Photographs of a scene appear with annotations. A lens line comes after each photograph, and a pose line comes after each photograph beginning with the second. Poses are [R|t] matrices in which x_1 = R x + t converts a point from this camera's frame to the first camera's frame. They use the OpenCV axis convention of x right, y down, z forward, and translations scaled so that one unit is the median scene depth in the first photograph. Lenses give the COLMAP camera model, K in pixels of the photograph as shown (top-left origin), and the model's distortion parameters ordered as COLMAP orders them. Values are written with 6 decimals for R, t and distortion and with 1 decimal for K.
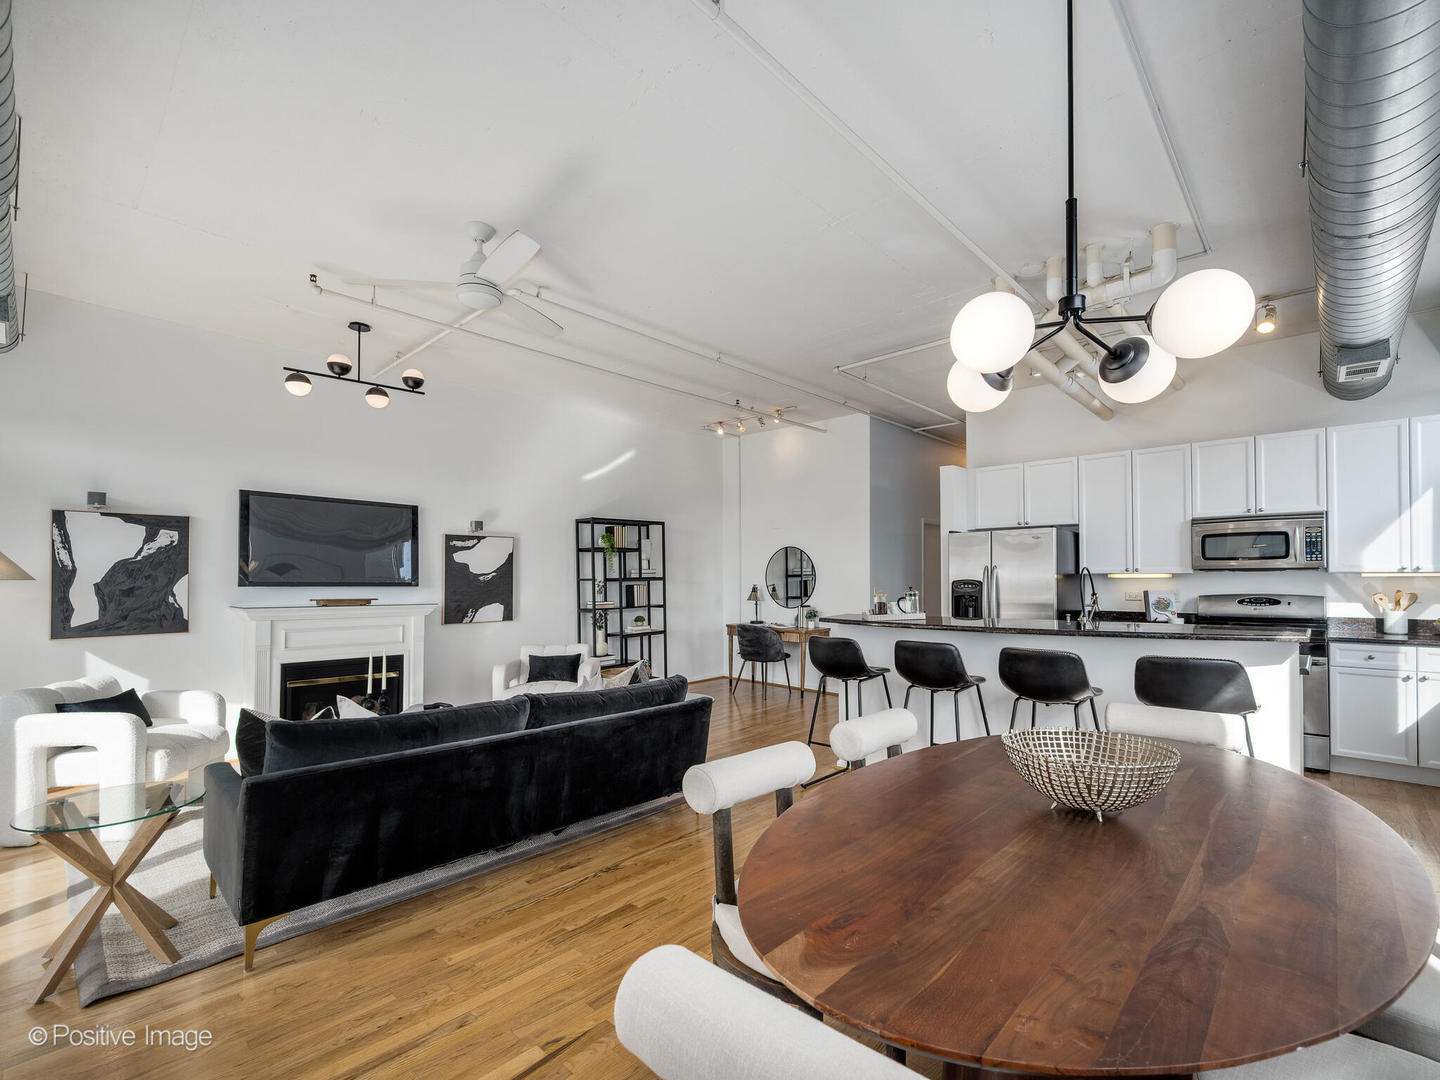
lens RADIAL K [[631.9, 0, 722.6], [0, 631.9, 575.6], [0, 0, 1]] dist [-0.002988, -0.000202]
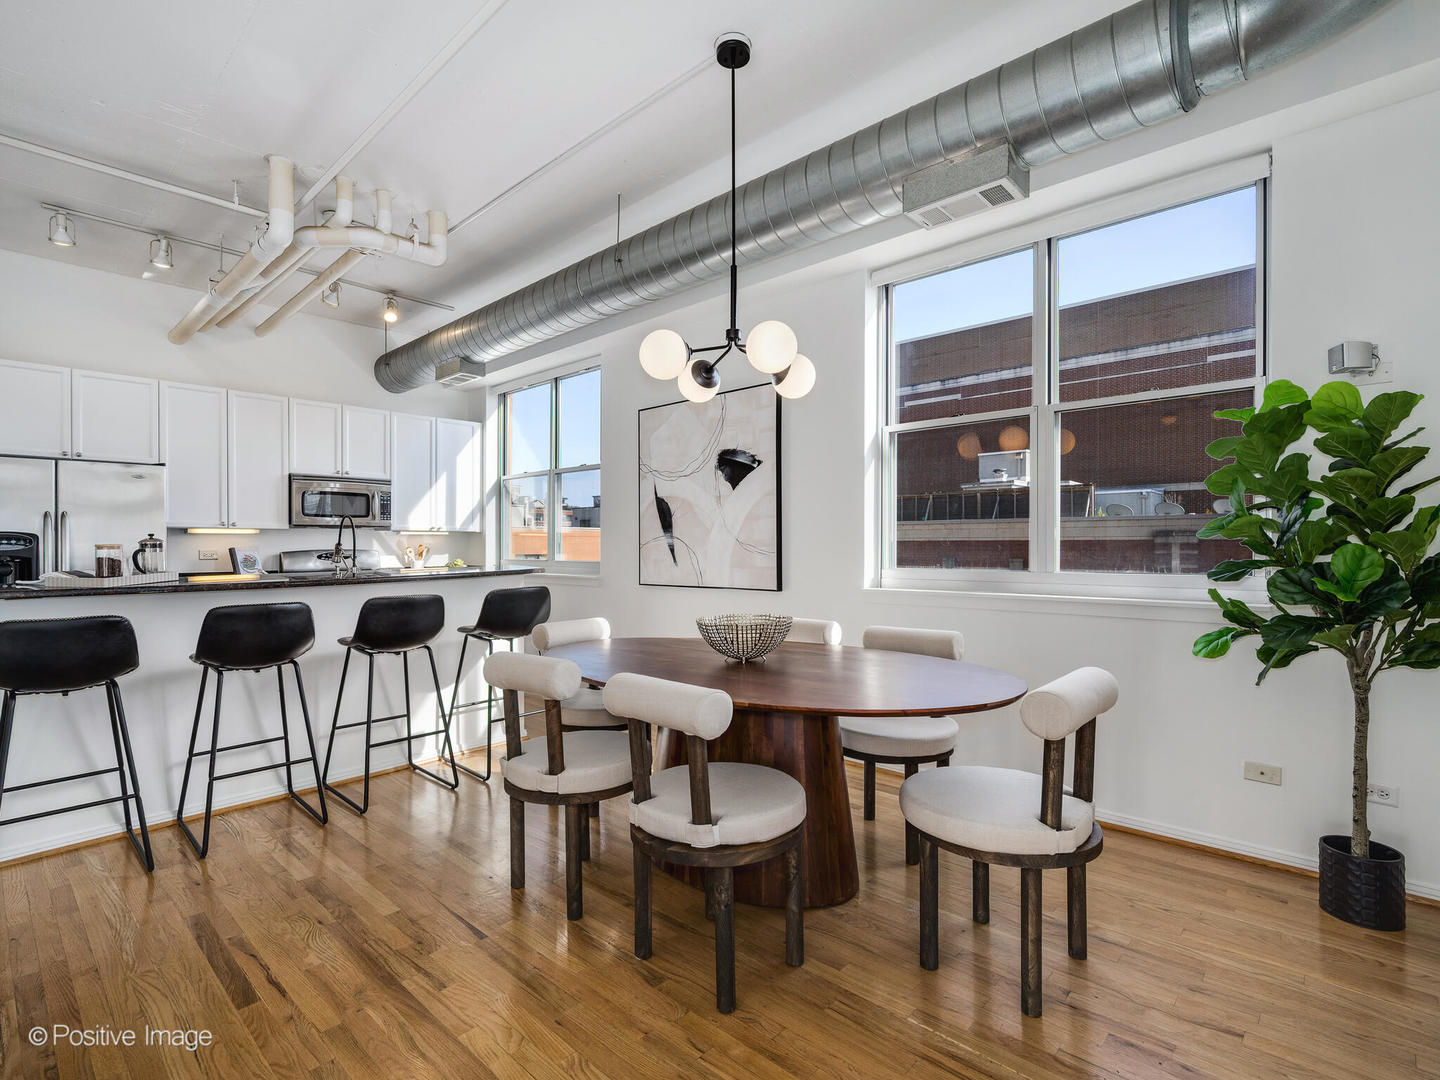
lens RADIAL K [[705.3, 0, 724.4], [0, 705.3, 546.1], [0, 0, 1]] dist [0.000124, -0.002625]
pose [[-0.013794, 0.004071, 0.999897, -0.394133], [0.001046, 0.999991, -0.004057, 0.029651], [-0.999904, 0.000990, -0.013798, 0.348791]]
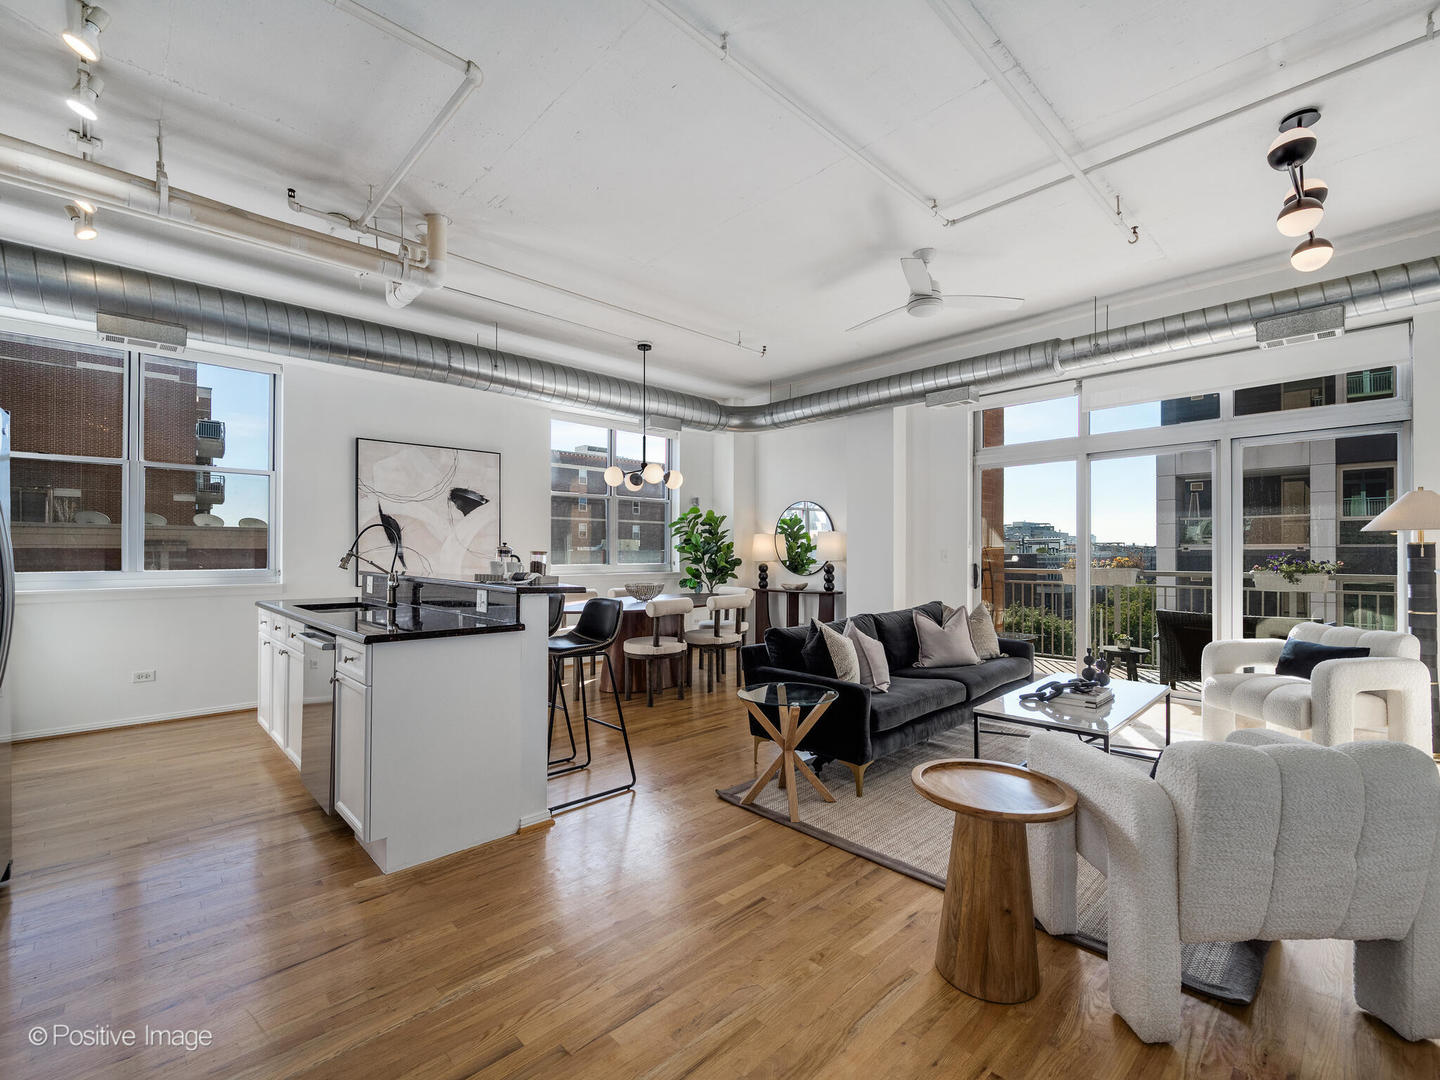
lens RADIAL K [[631.9, 0, 713.5], [0, 631.9, 556.4], [0, 0, 1]] dist [-0.002988, -0.000202]
pose [[-0.998587, 0.003087, 0.053048, -0.012956], [0.003224, 0.999992, 0.002491, 0.029723], [-0.053040, 0.002658, -0.998589, 1.574352]]
